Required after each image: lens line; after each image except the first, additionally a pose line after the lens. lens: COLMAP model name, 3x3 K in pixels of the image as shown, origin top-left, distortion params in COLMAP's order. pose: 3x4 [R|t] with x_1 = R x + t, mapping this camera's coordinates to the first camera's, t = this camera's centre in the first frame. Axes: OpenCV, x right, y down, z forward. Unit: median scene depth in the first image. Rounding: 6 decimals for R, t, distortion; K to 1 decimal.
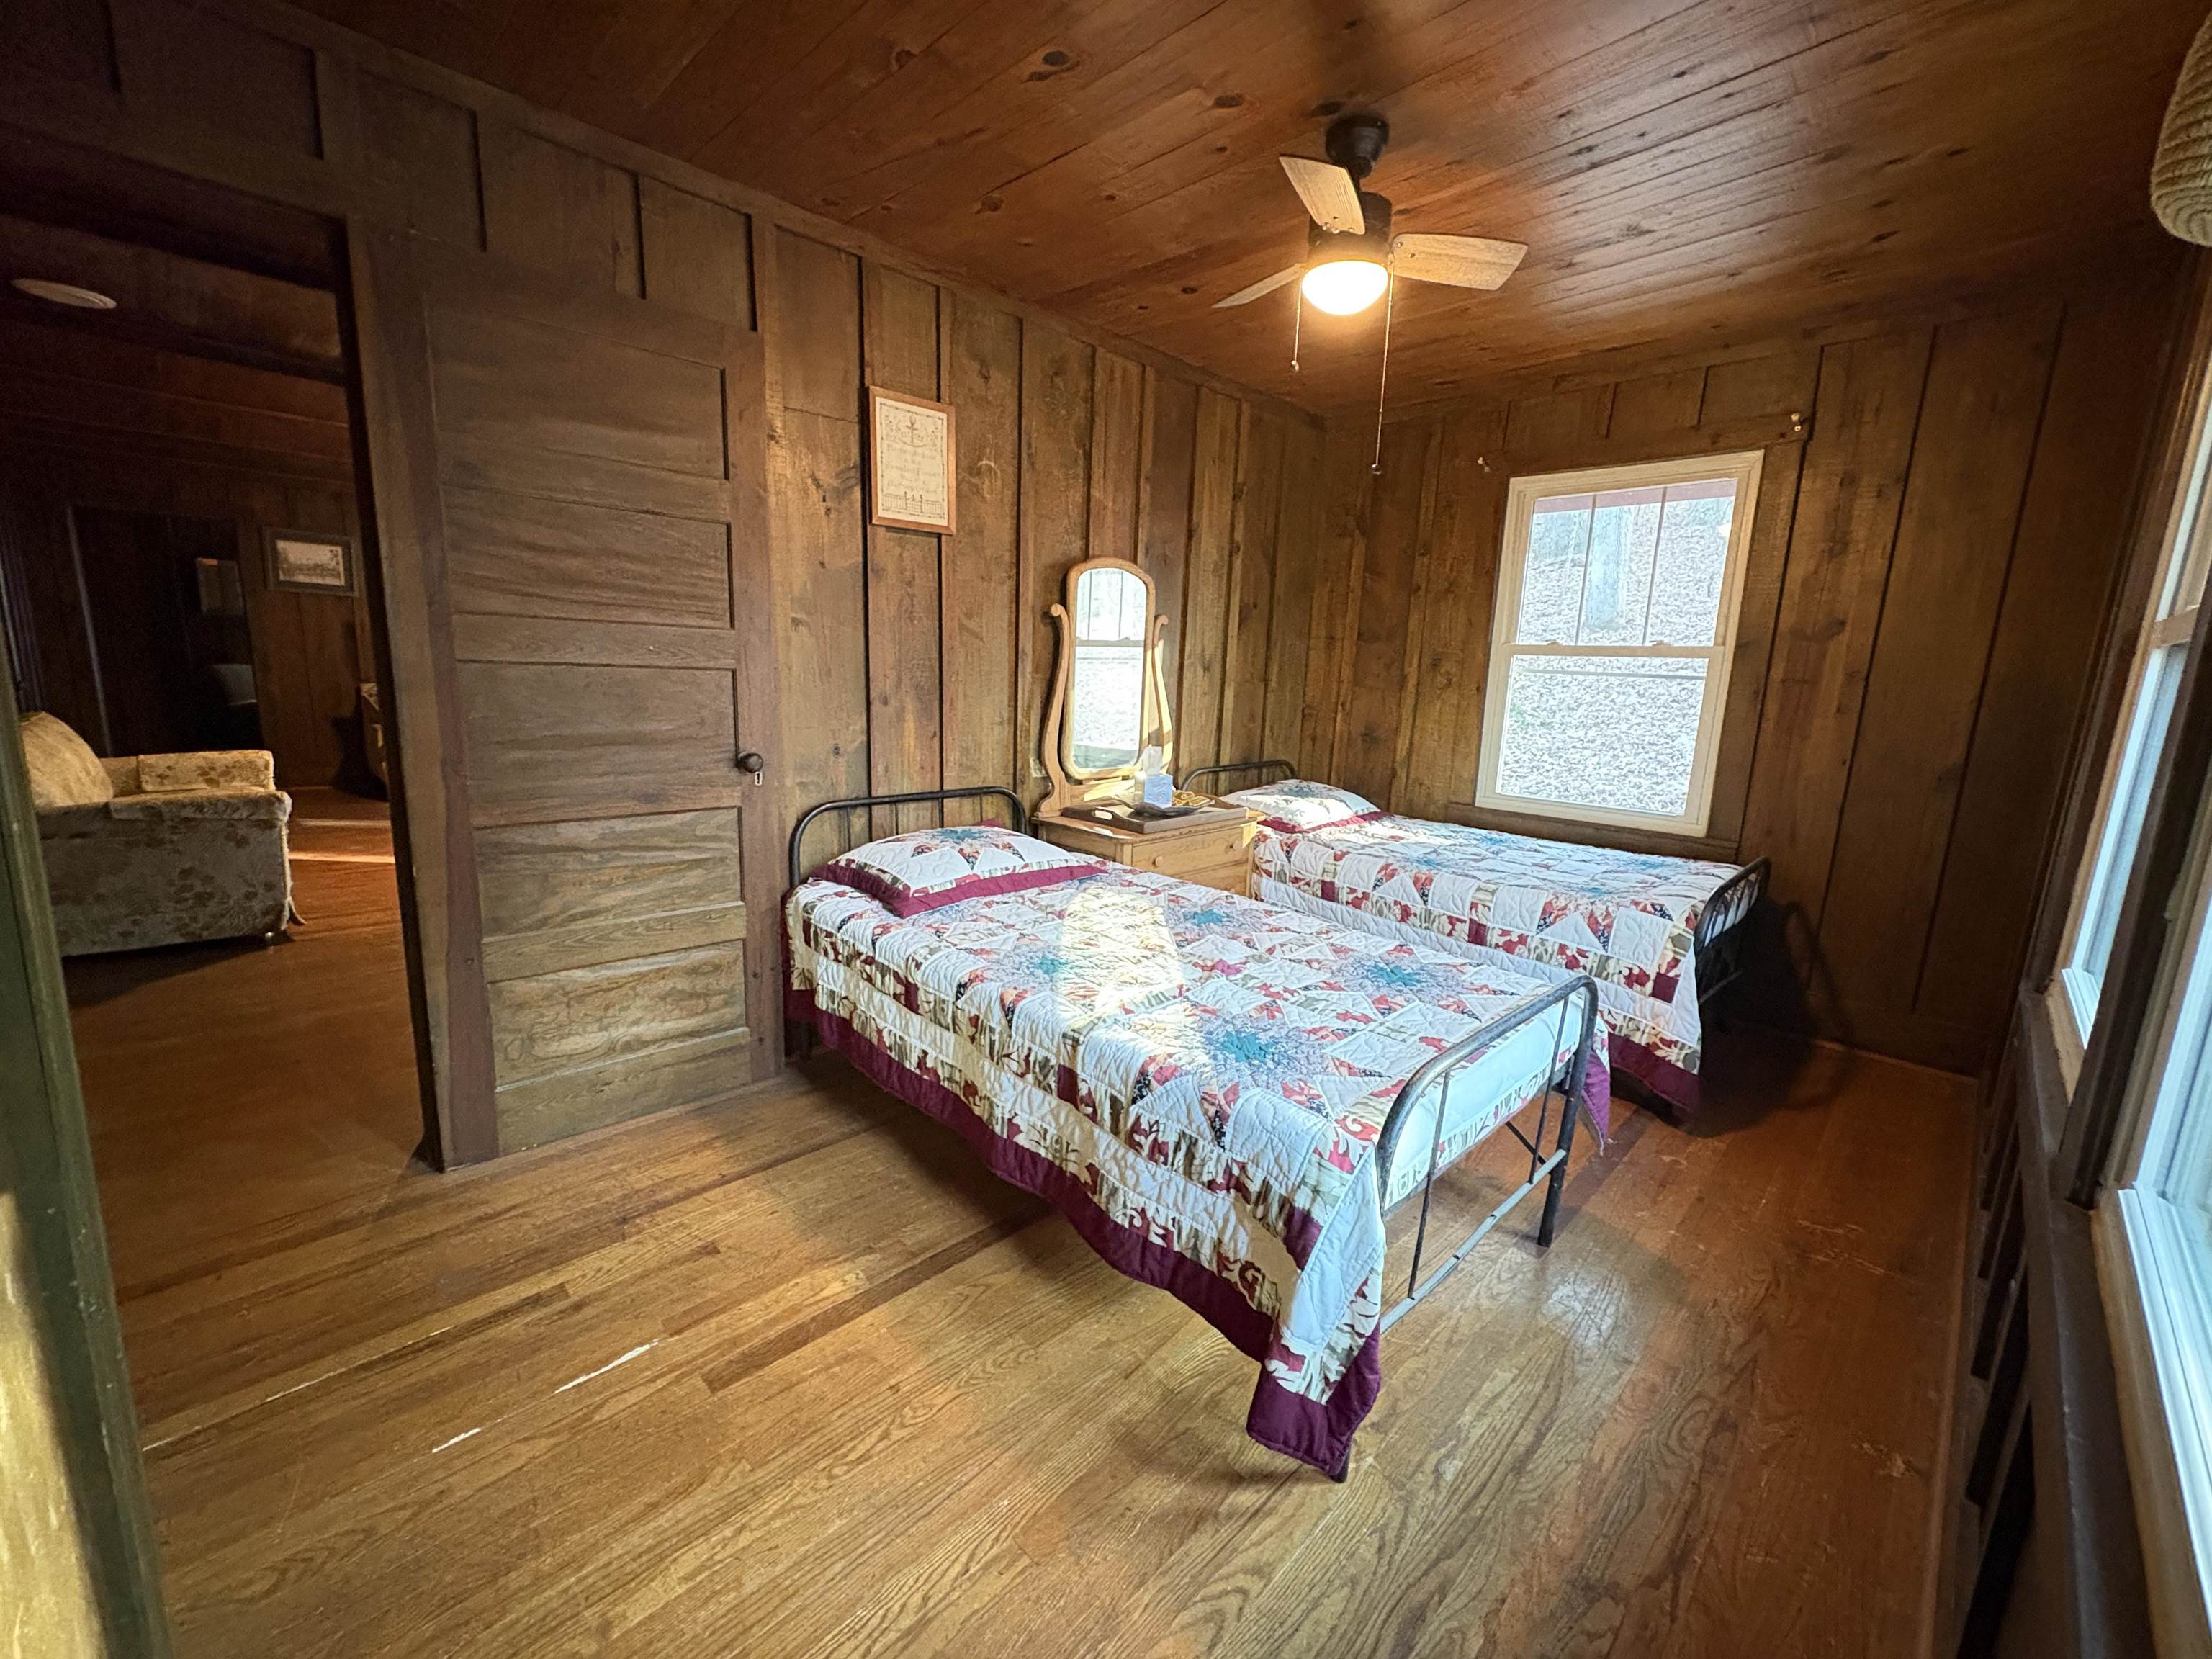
lens RADIAL K [[881.8, 0, 1105.7], [0, 881.8, 833.5], [0, 0, 1]] dist [-0.000429, 0.000518]
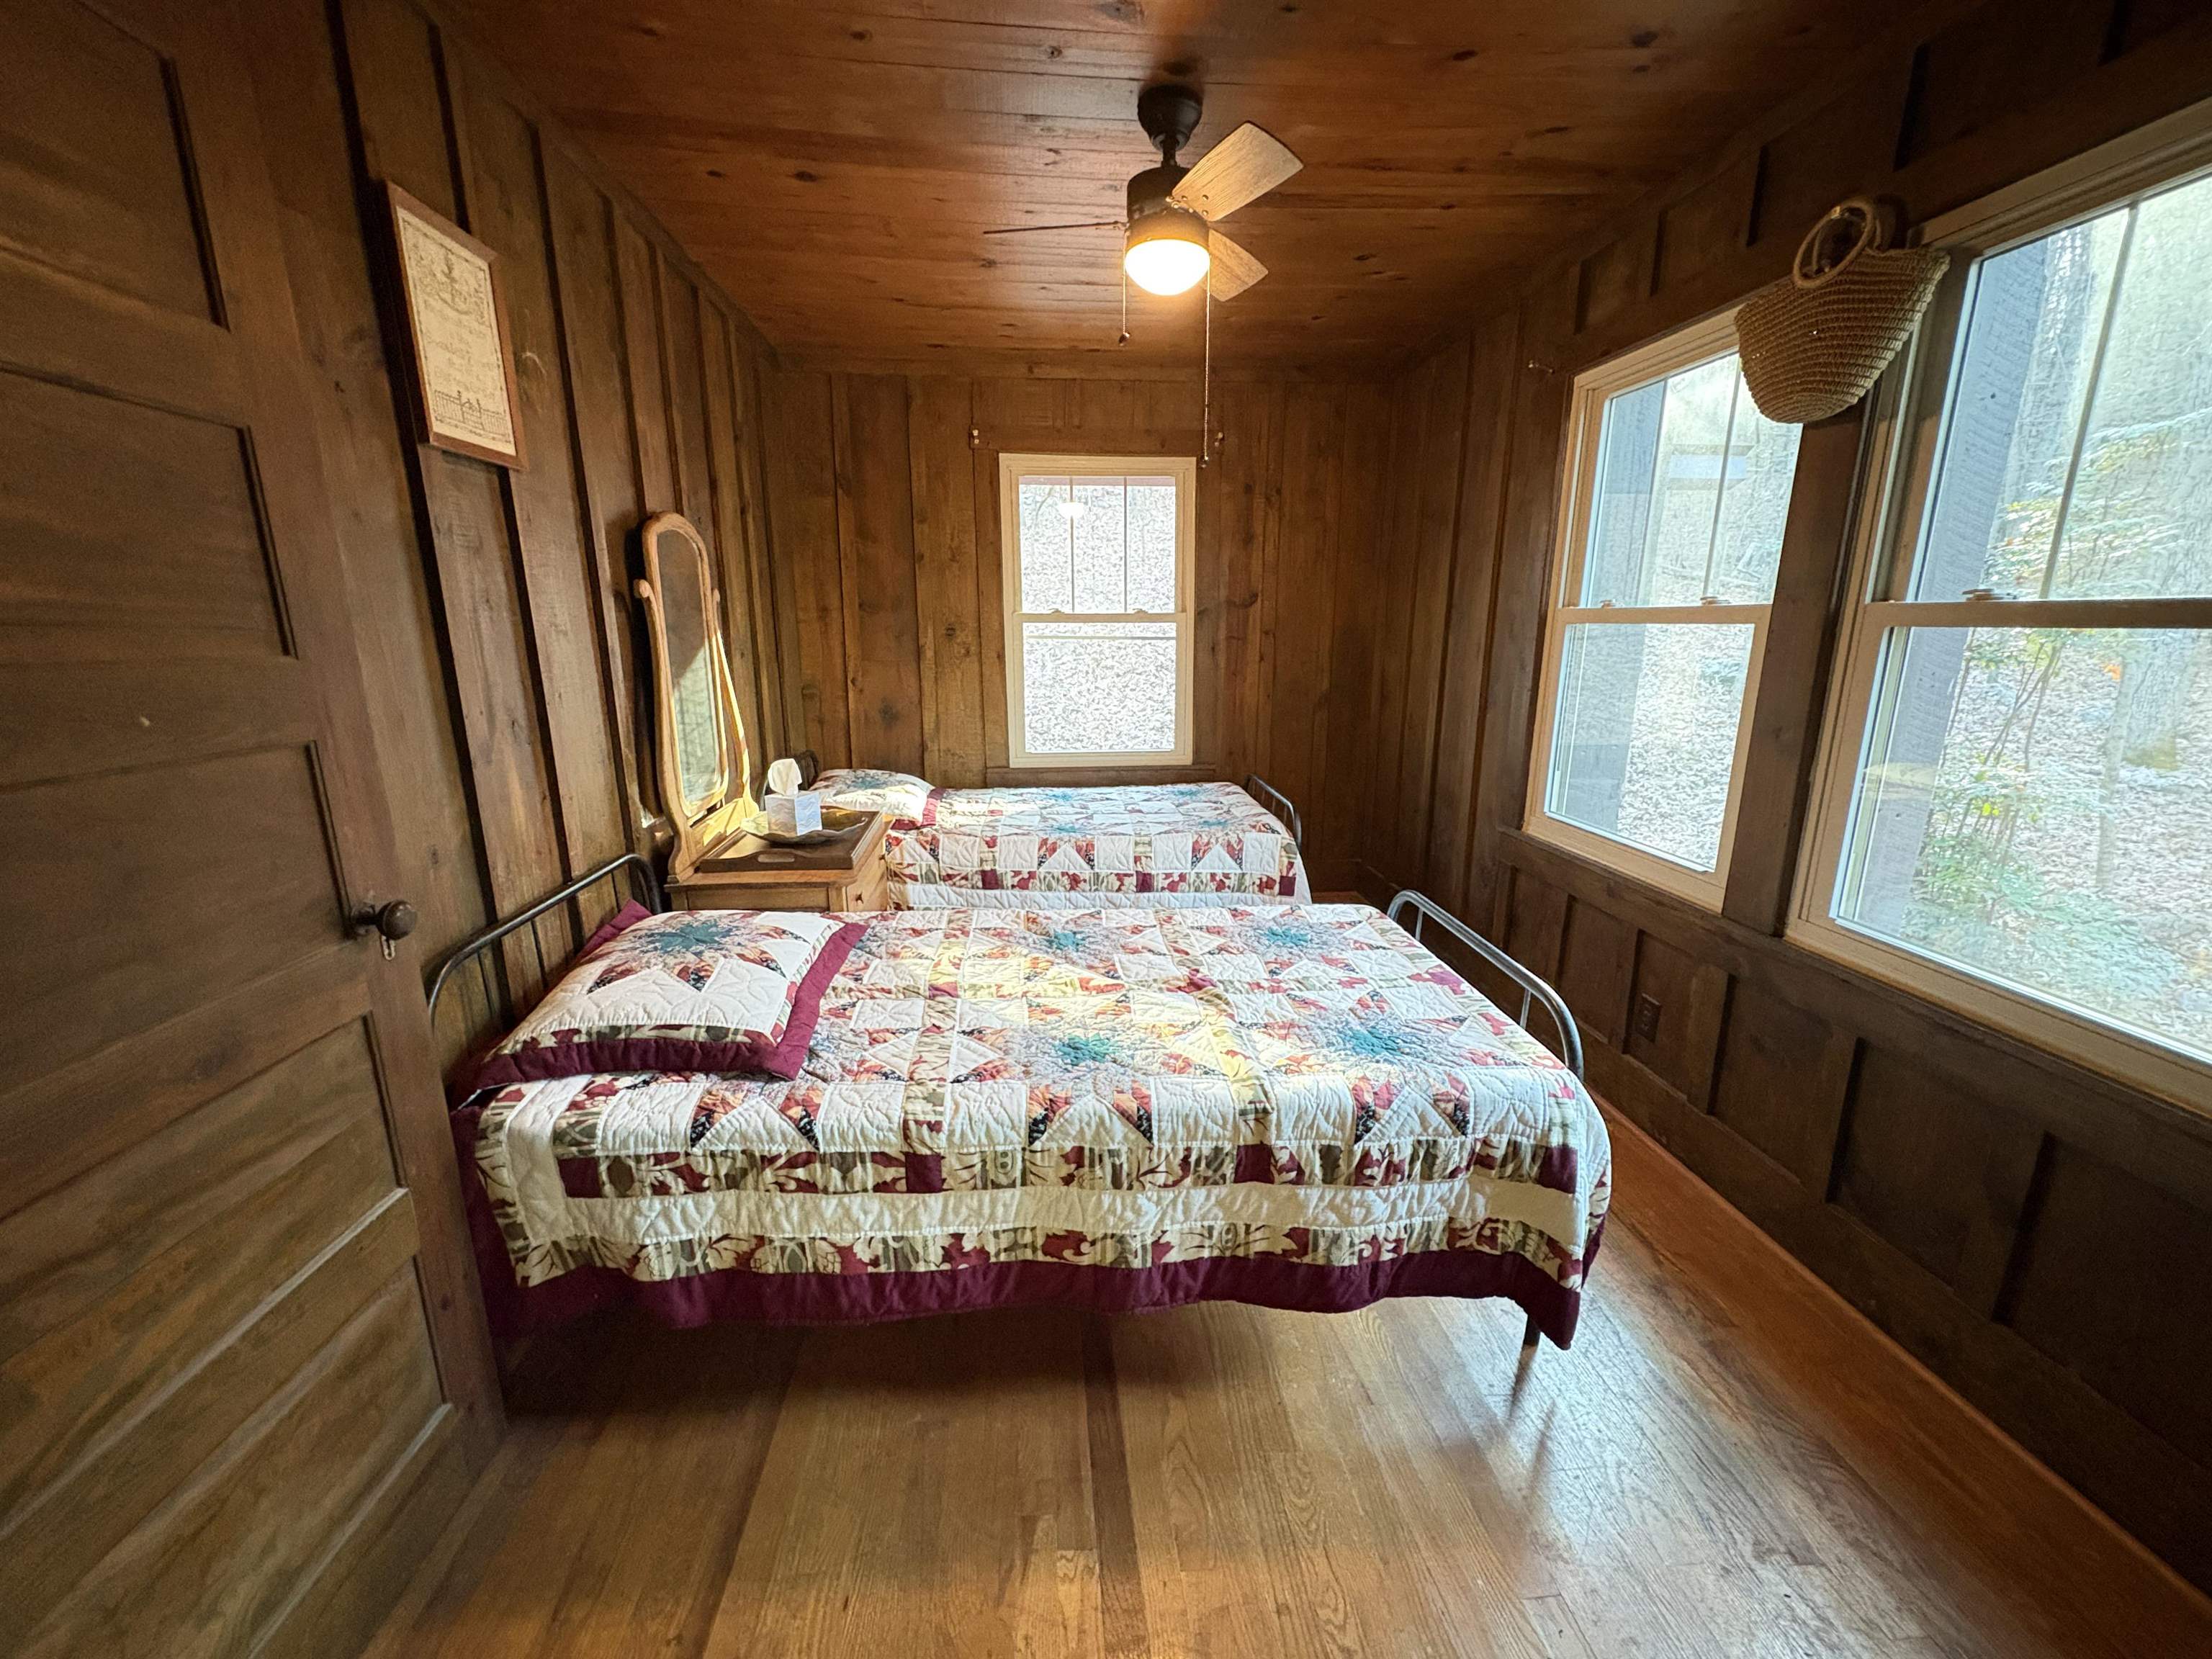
lens RADIAL K [[881.8, 0, 1104.4], [0, 881.8, 833.0], [0, 0, 1]] dist [-0.000429, 0.000518]
pose [[0.638717, -0.213635, 0.739190, -0.515915], [0.170042, 0.976121, 0.135181, -0.131043], [-0.750418, 0.039351, 0.659791, 0.367809]]
